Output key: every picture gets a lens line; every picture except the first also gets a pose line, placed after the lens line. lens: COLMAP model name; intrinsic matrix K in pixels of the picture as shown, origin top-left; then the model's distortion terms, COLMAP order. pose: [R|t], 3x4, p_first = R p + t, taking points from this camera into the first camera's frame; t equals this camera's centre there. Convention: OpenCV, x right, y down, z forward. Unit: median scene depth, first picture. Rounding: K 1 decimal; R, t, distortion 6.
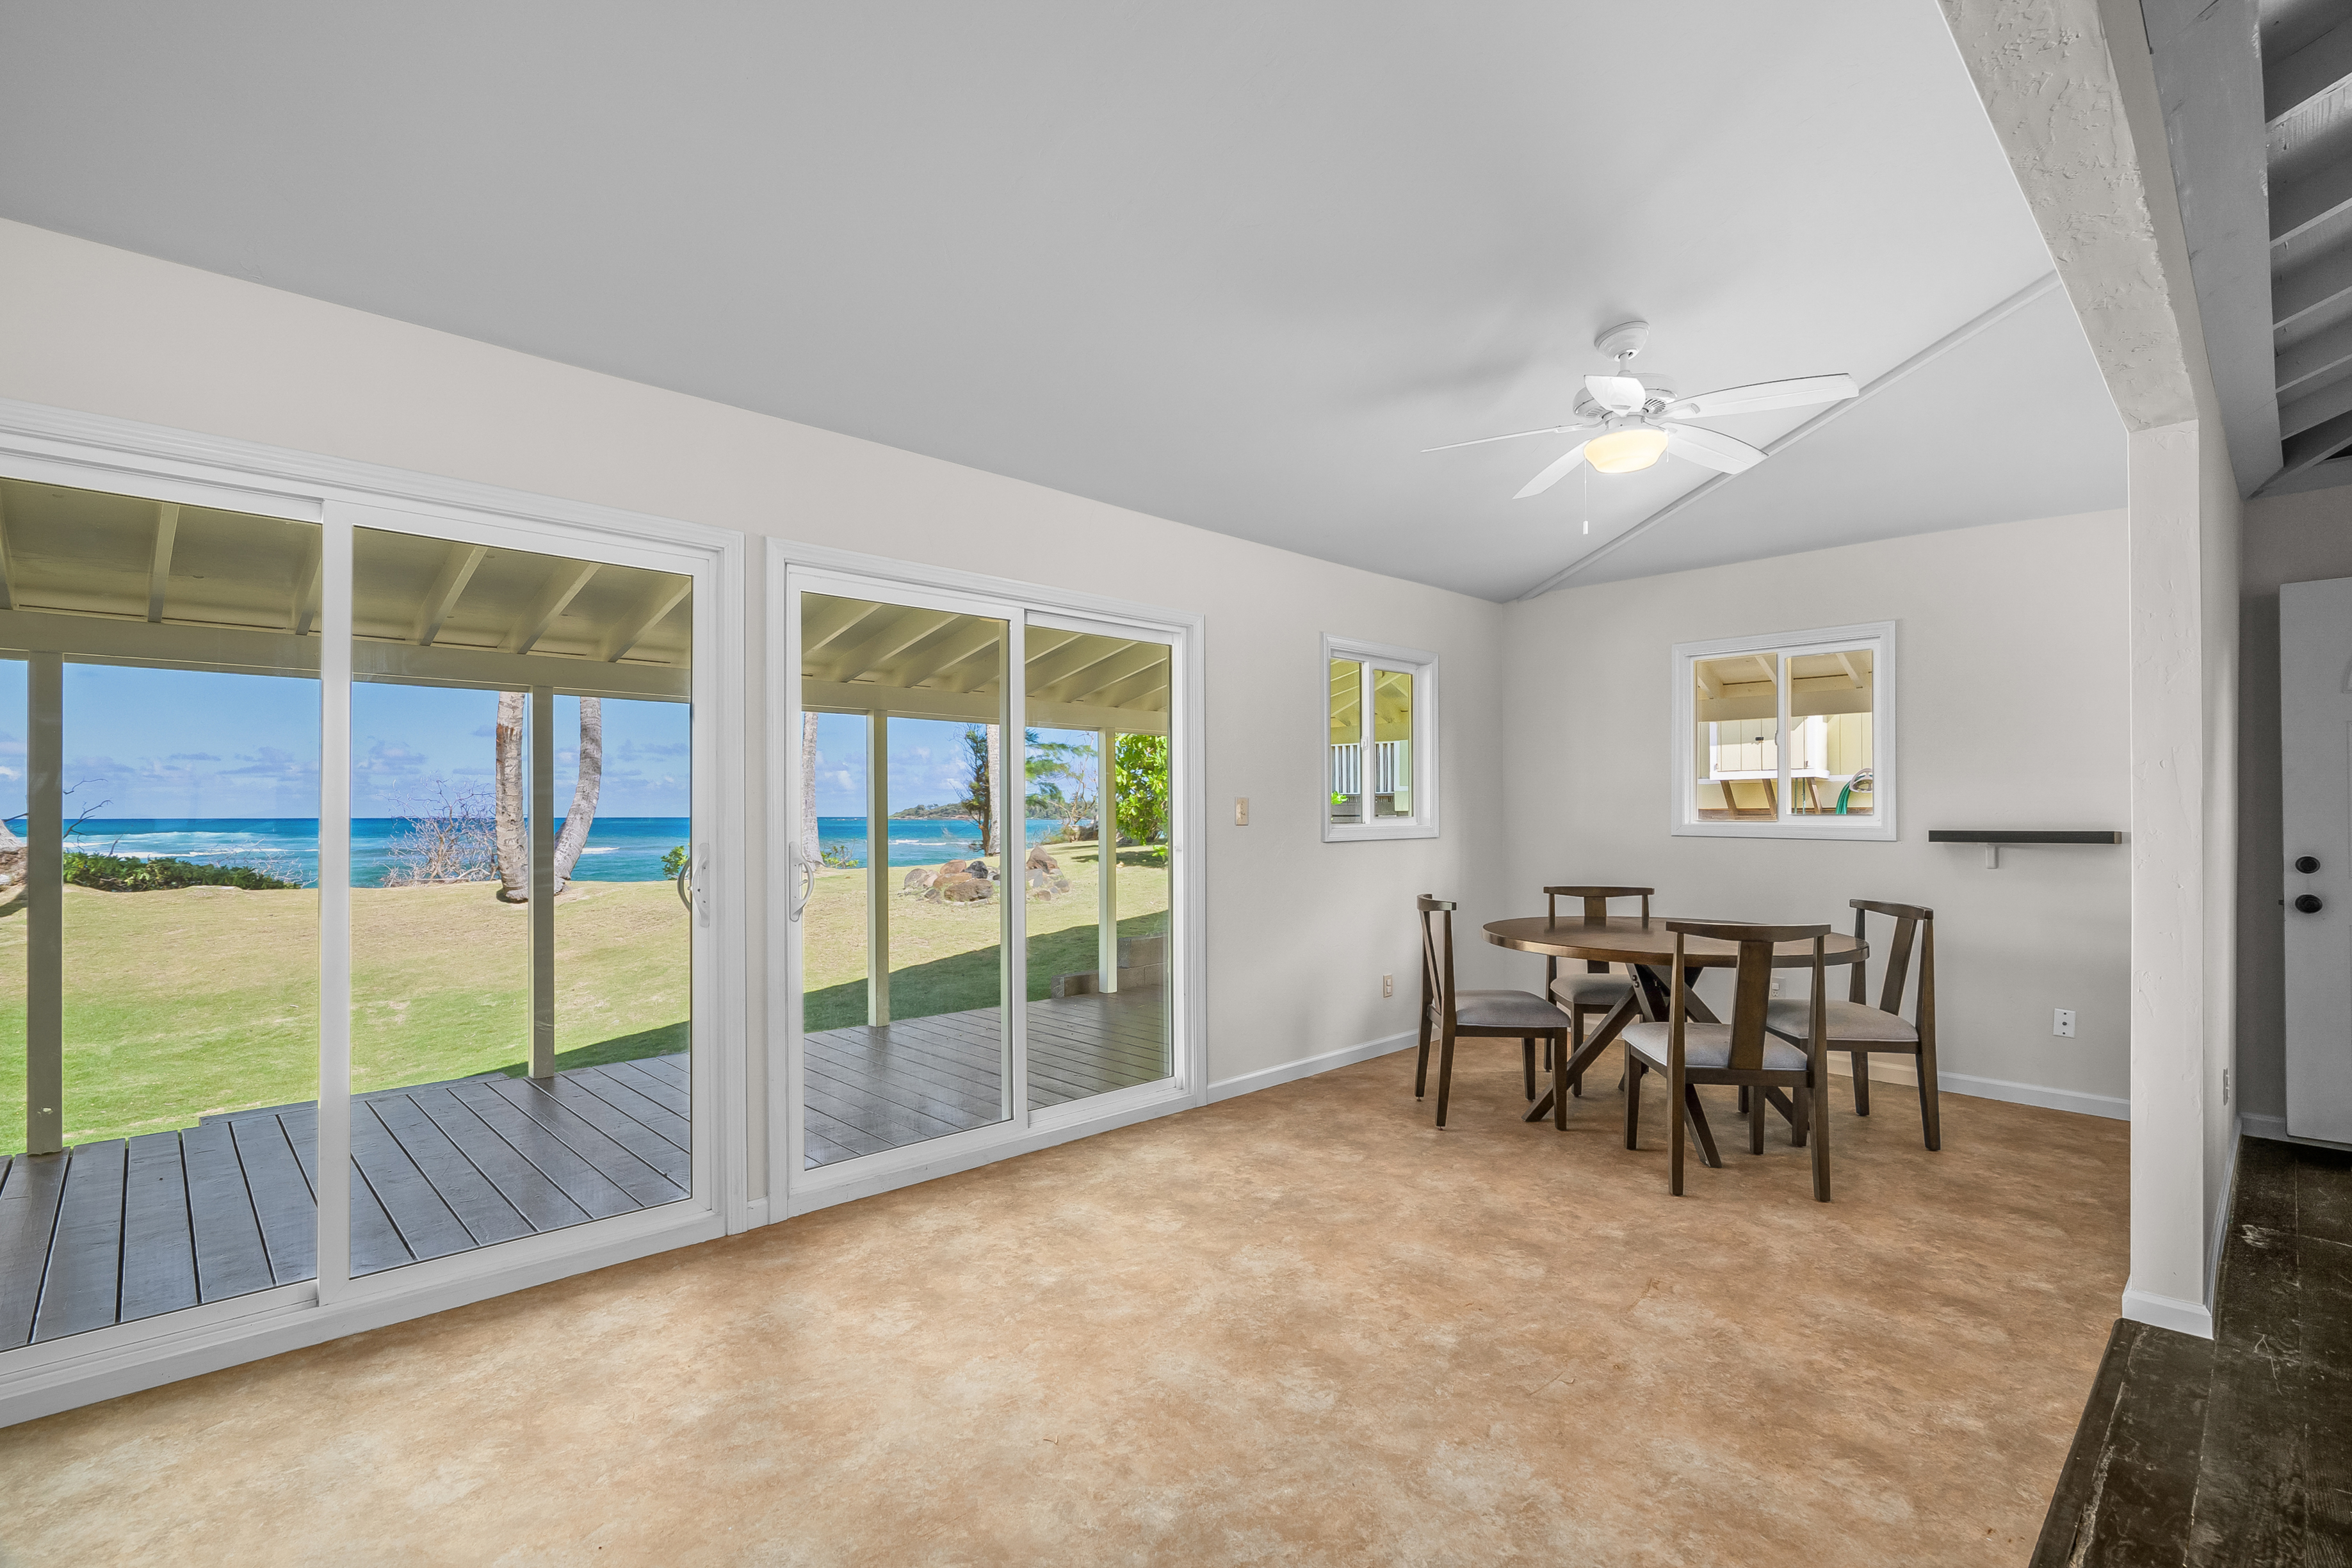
lens RADIAL K [[1083.8, 0, 1169.1], [0, 1083.8, 781.6], [0, 0, 1]] dist [-0.006115, 0.003155]
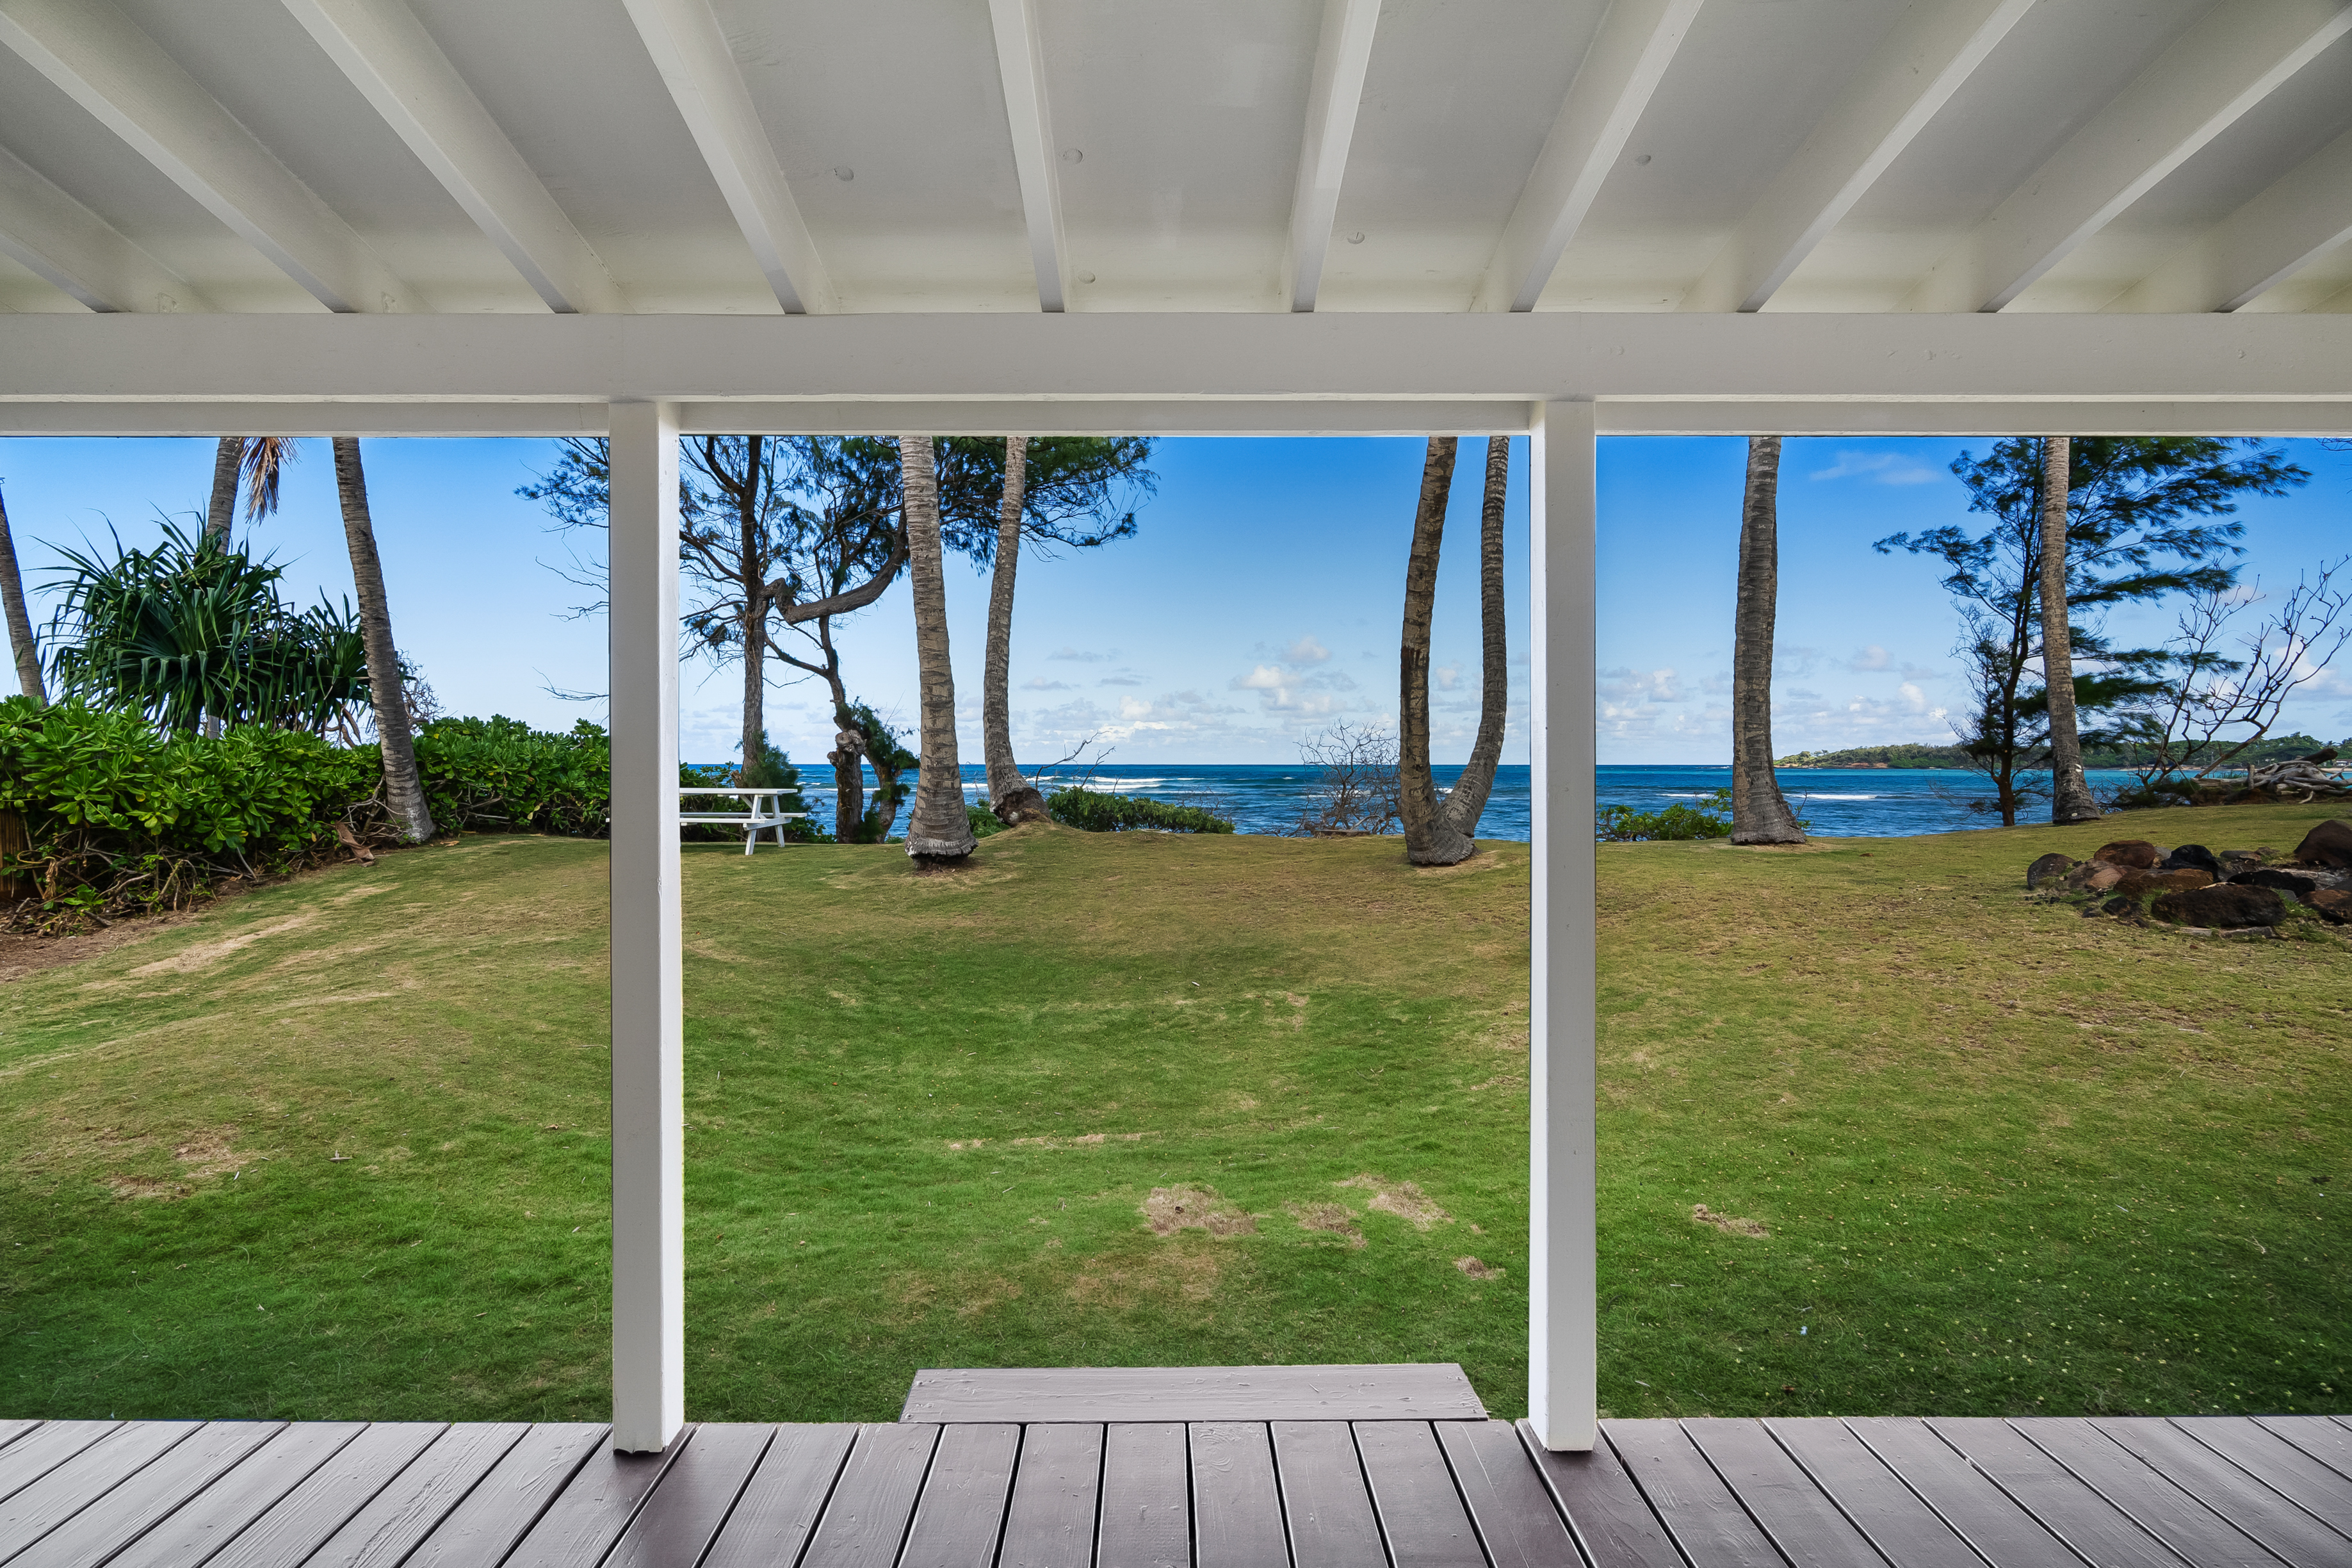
lens RADIAL K [[1083.8, 0, 1188.7], [0, 1083.8, 774.4], [0, 0, 1]] dist [-0.006115, 0.003155]
pose [[0.740371, 0.009697, -0.672129, -0.319338], [0.017948, 0.999254, 0.034187, 0.020990], [0.671959, -0.037374, 0.739645, 0.485660]]
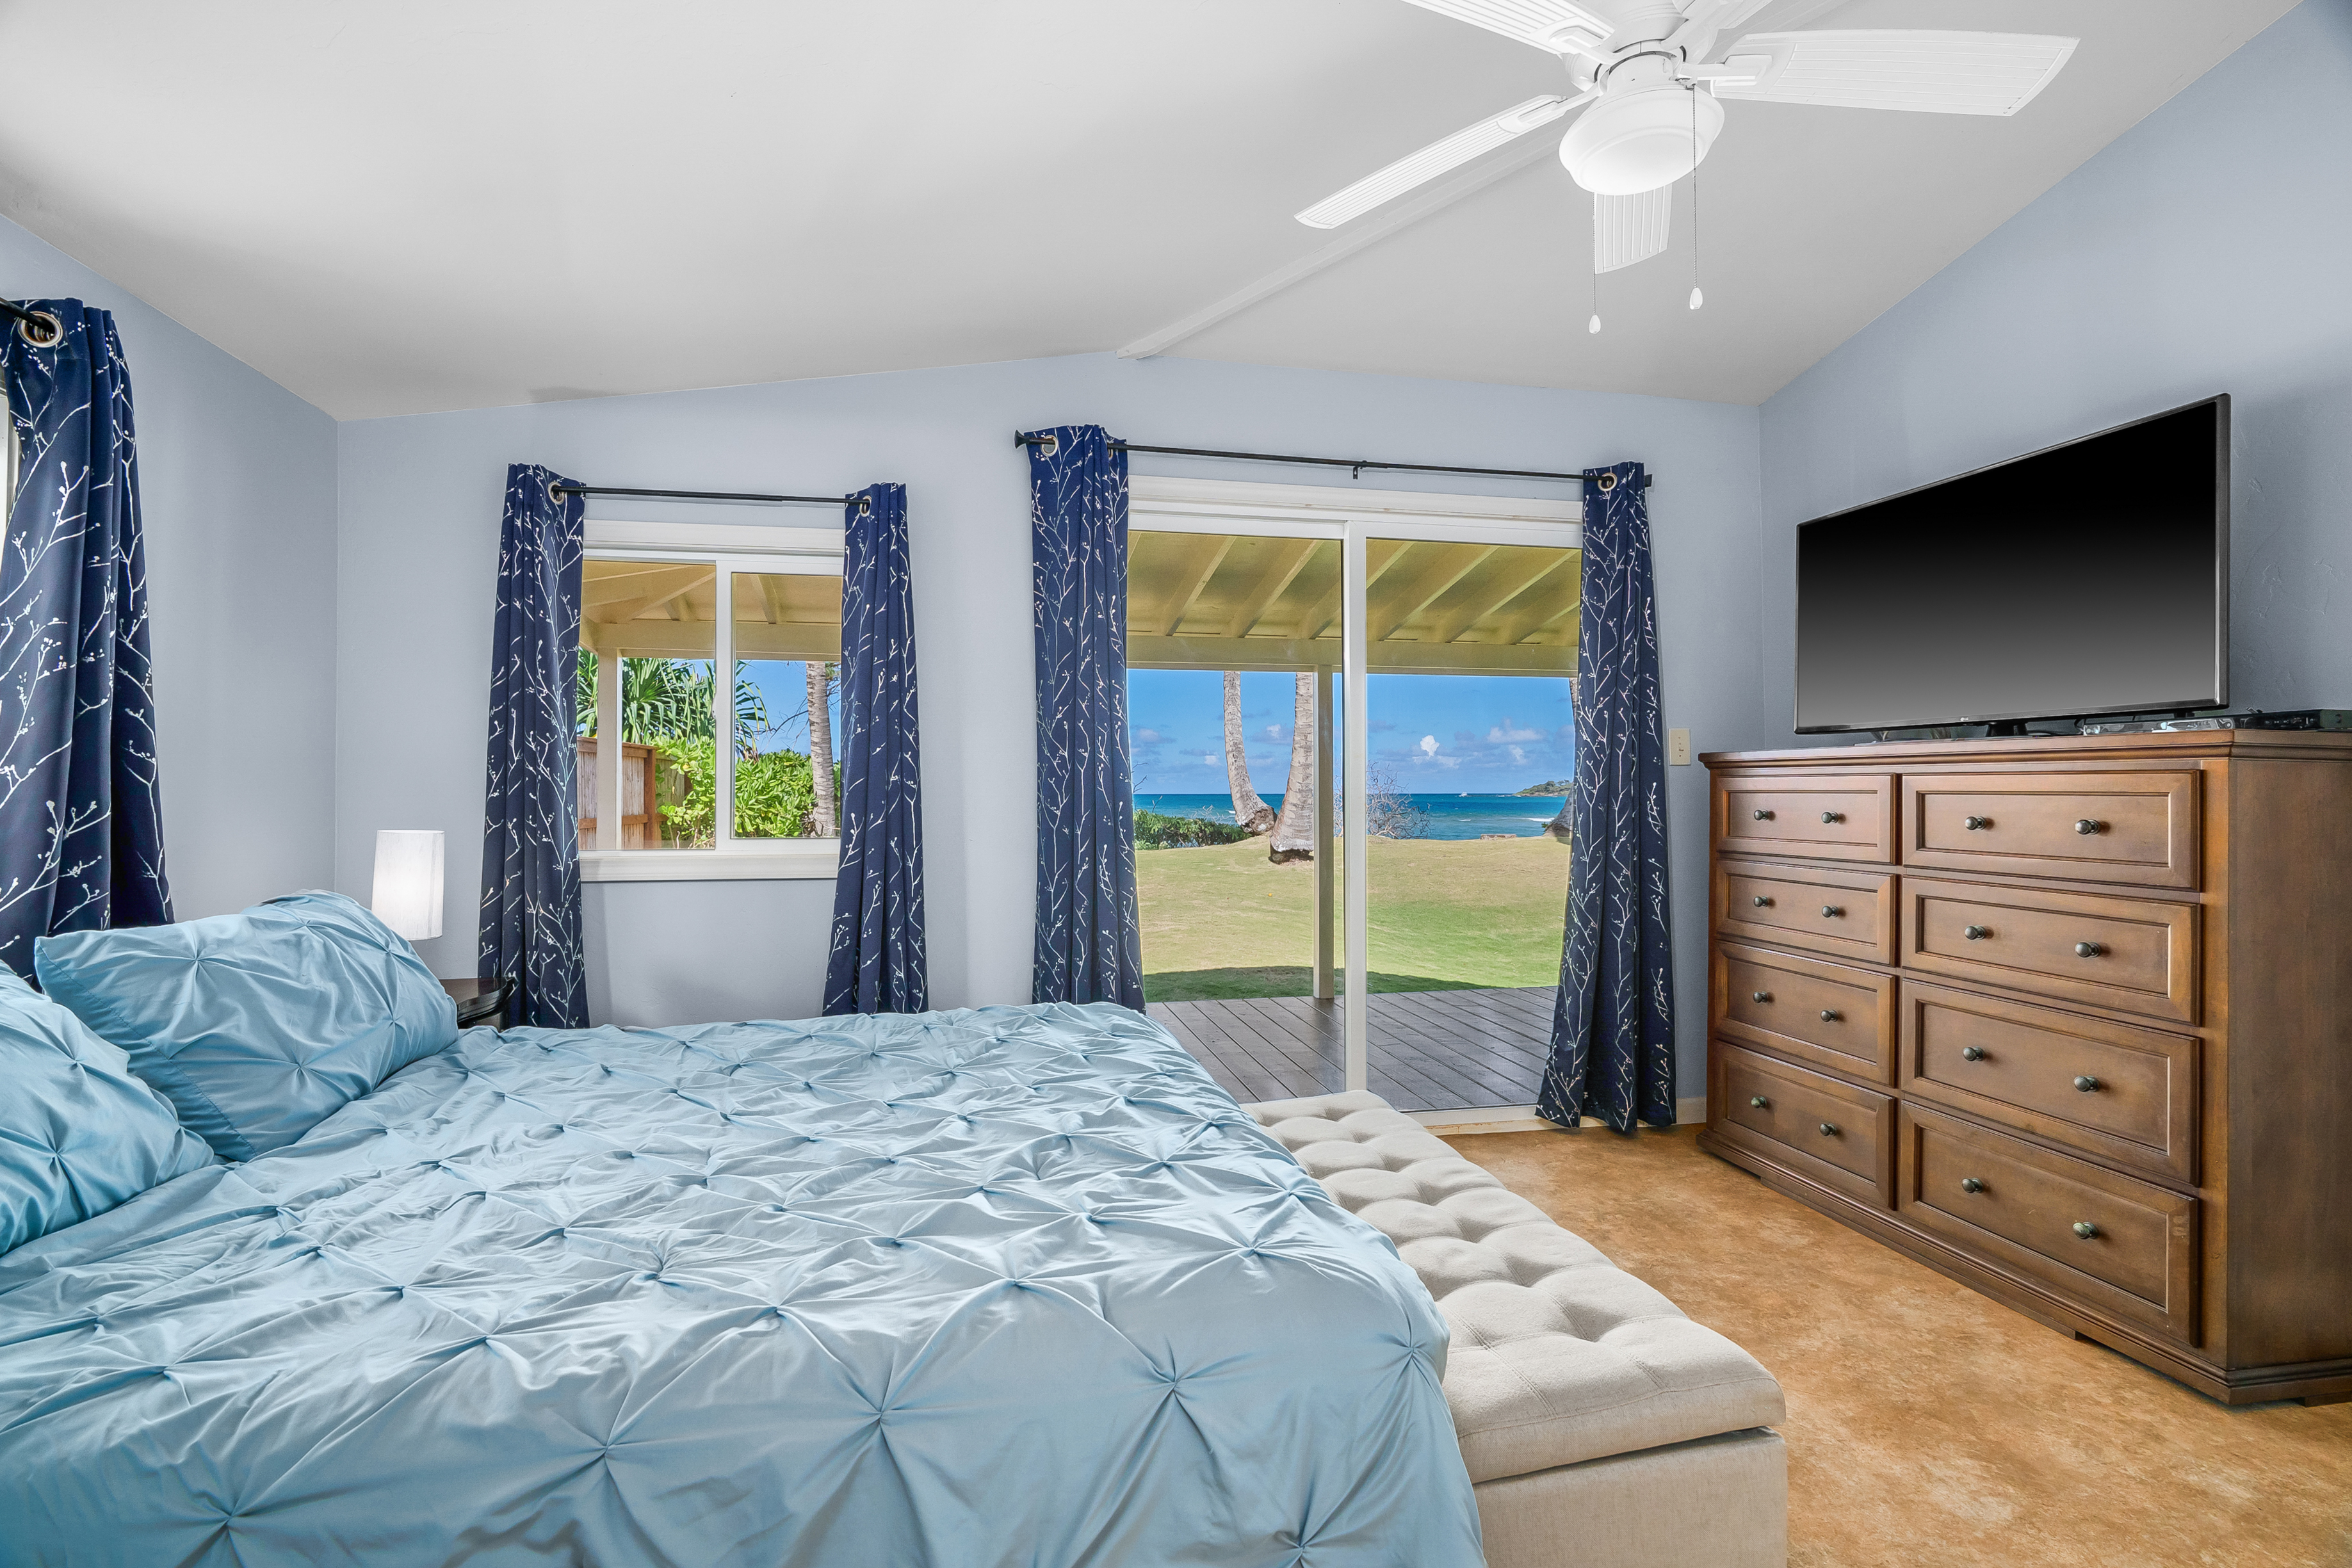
lens RADIAL K [[1083.8, 0, 1153.6], [0, 1083.8, 775.7], [0, 0, 1]] dist [-0.006115, 0.003155]
pose [[0.840606, 0.017700, -0.541358, 0.113470], [0.009965, 0.998791, 0.048130, 0.001389], [0.541556, -0.045853, 0.839413, 0.106805]]
